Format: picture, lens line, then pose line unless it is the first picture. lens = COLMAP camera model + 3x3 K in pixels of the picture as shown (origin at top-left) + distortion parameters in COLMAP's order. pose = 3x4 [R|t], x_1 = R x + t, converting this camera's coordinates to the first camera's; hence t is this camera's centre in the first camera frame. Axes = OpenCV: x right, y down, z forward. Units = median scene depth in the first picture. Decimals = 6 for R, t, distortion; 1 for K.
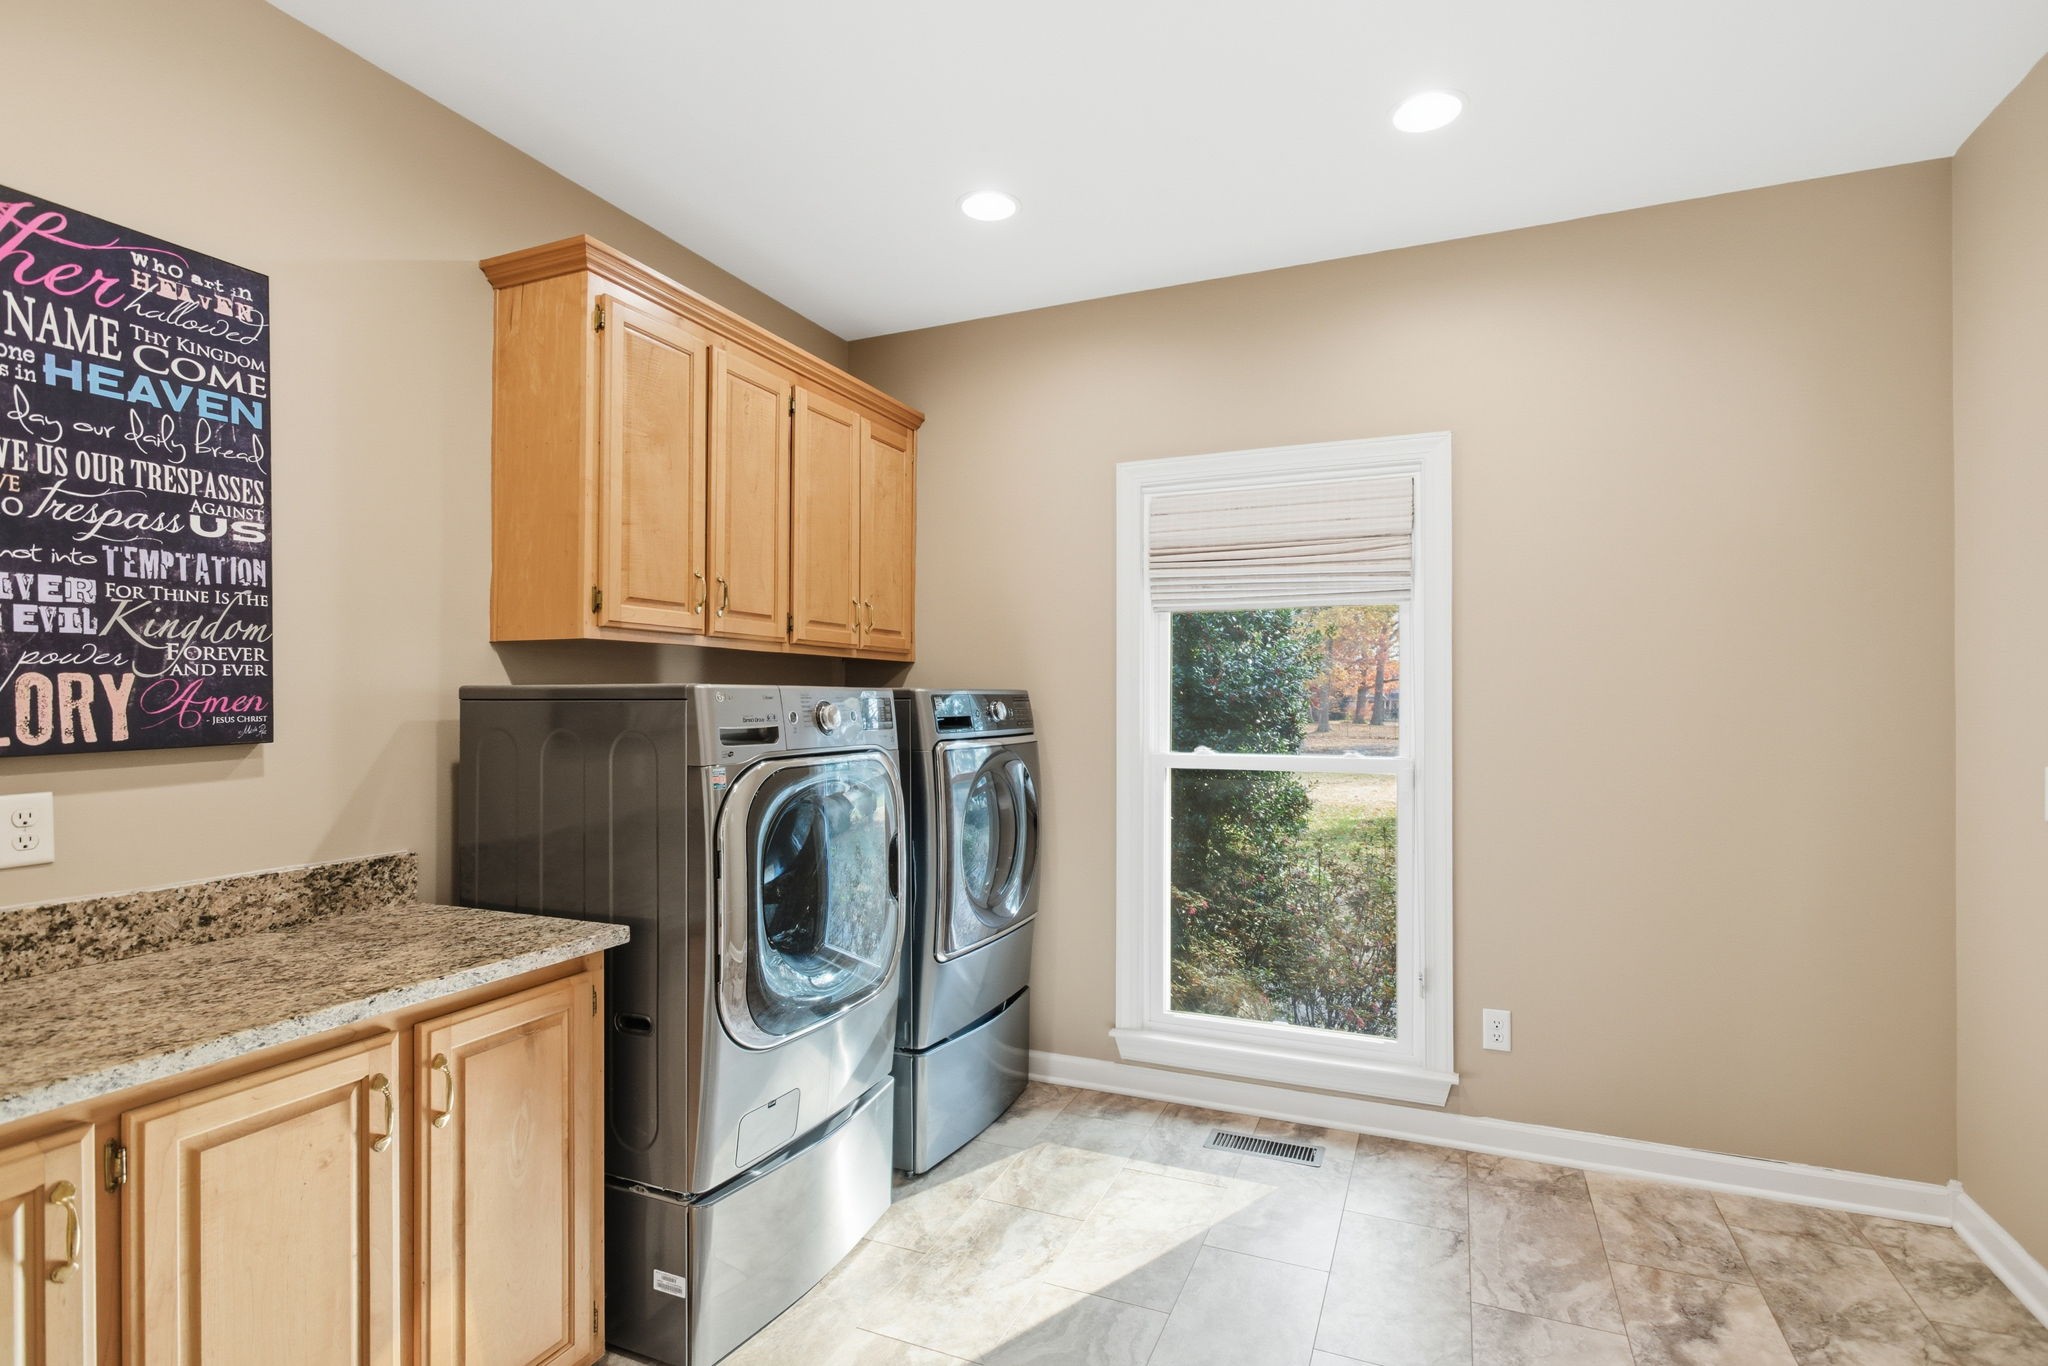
lens RADIAL K [[987.9, 0, 1019.1], [0, 987.9, 698.7], [0, 0, 1]] dist [-0.006558, 0.001475]
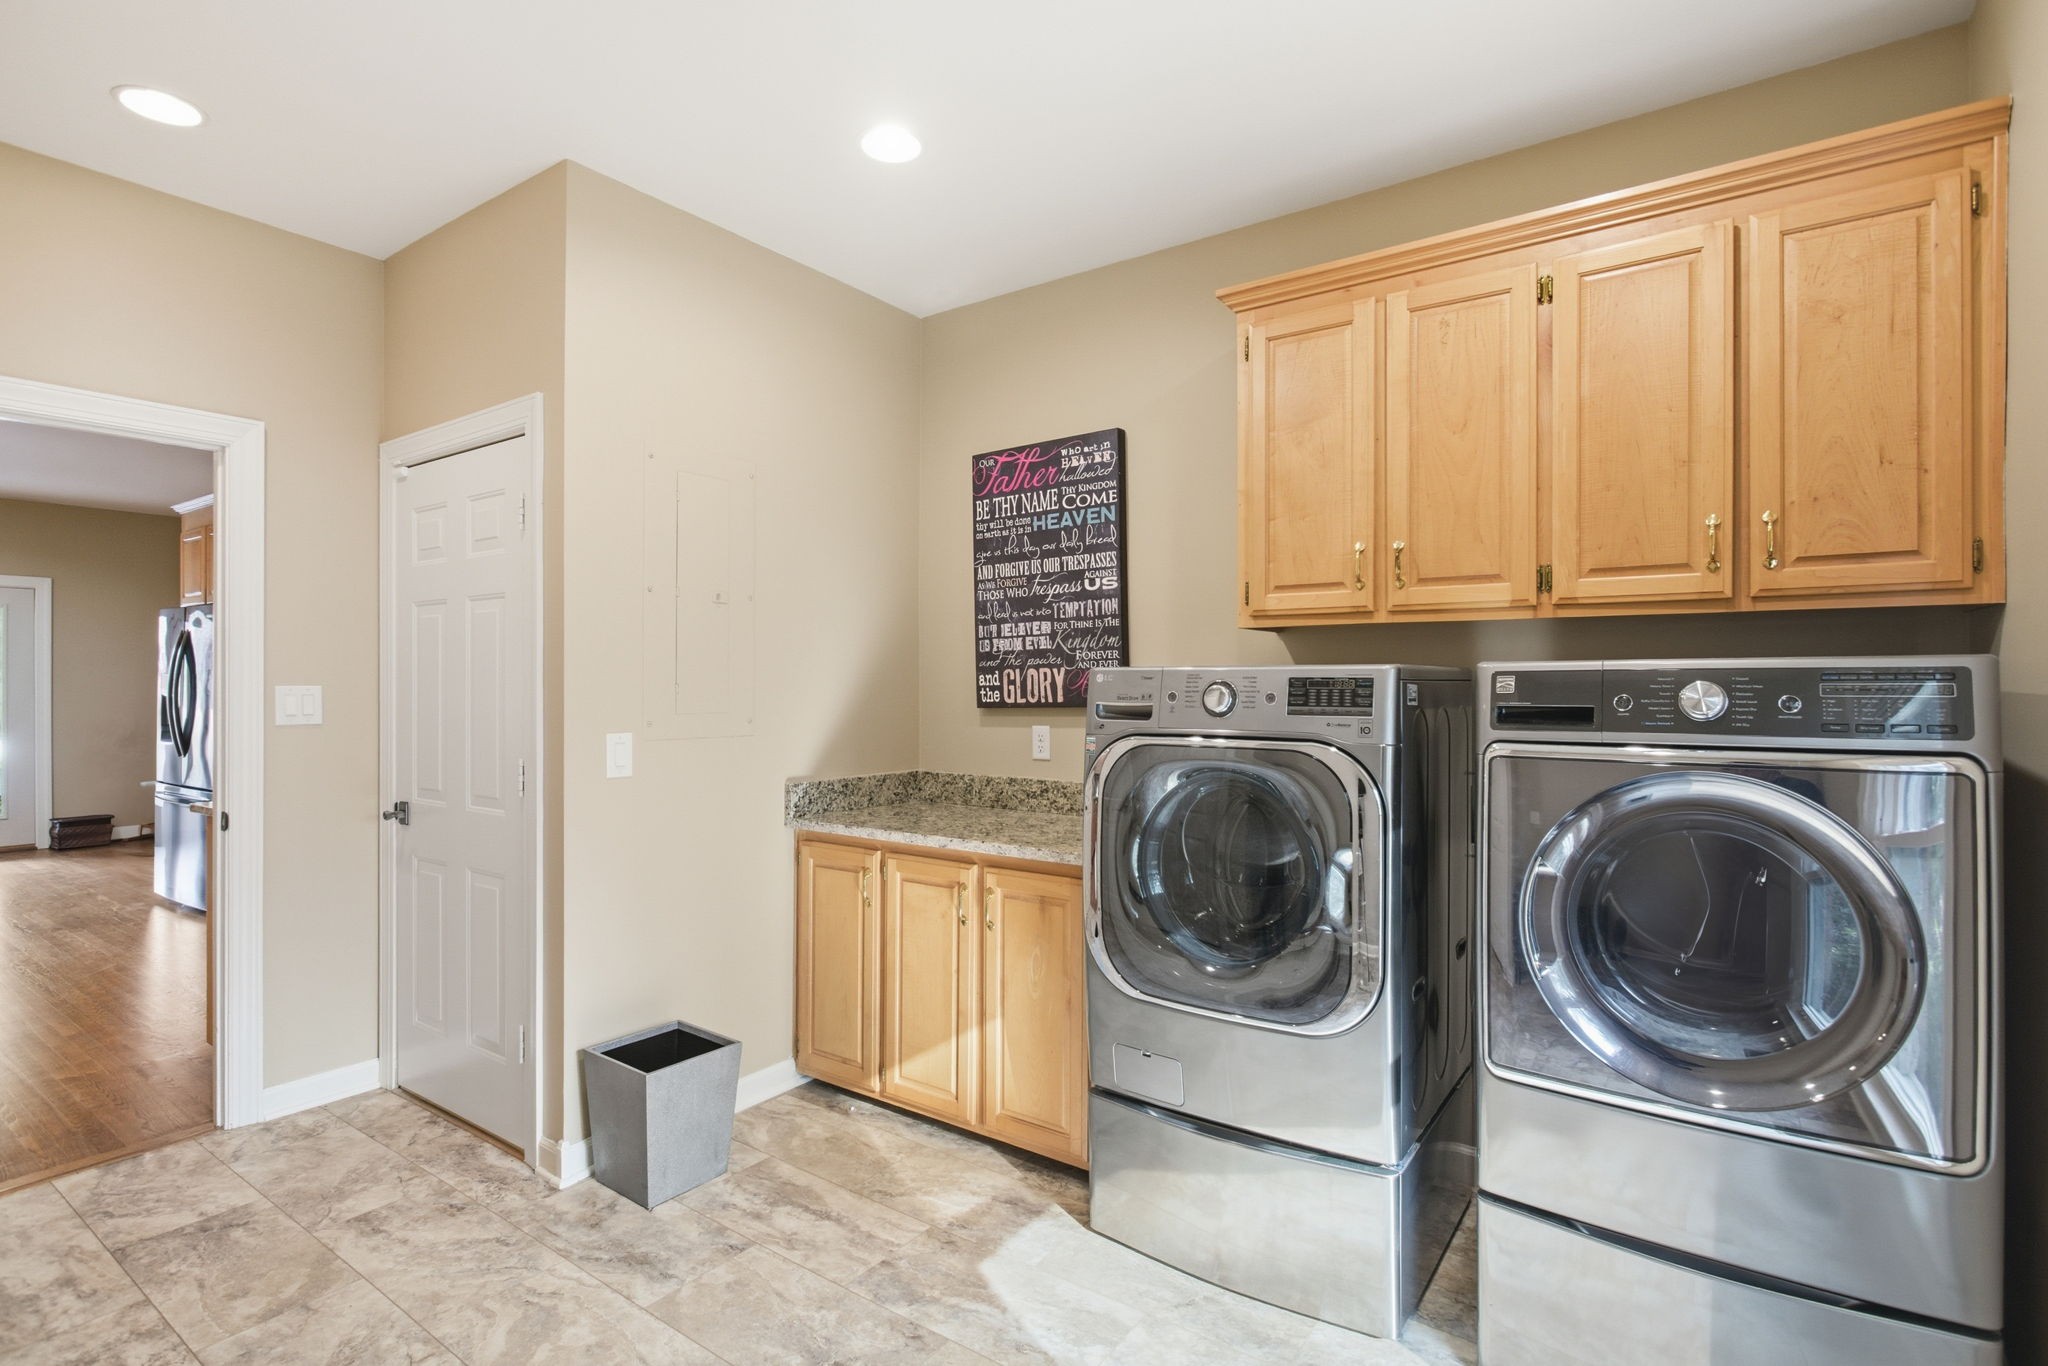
lens RADIAL K [[987.9, 0, 1017.2], [0, 987.9, 678.4], [0, 0, 1]] dist [-0.006558, 0.001475]
pose [[-0.208091, -0.003523, -0.978103, 1.022646], [0.002372, 0.999989, -0.004106, 0.003508], [0.978107, -0.003175, -0.208080, 1.323027]]
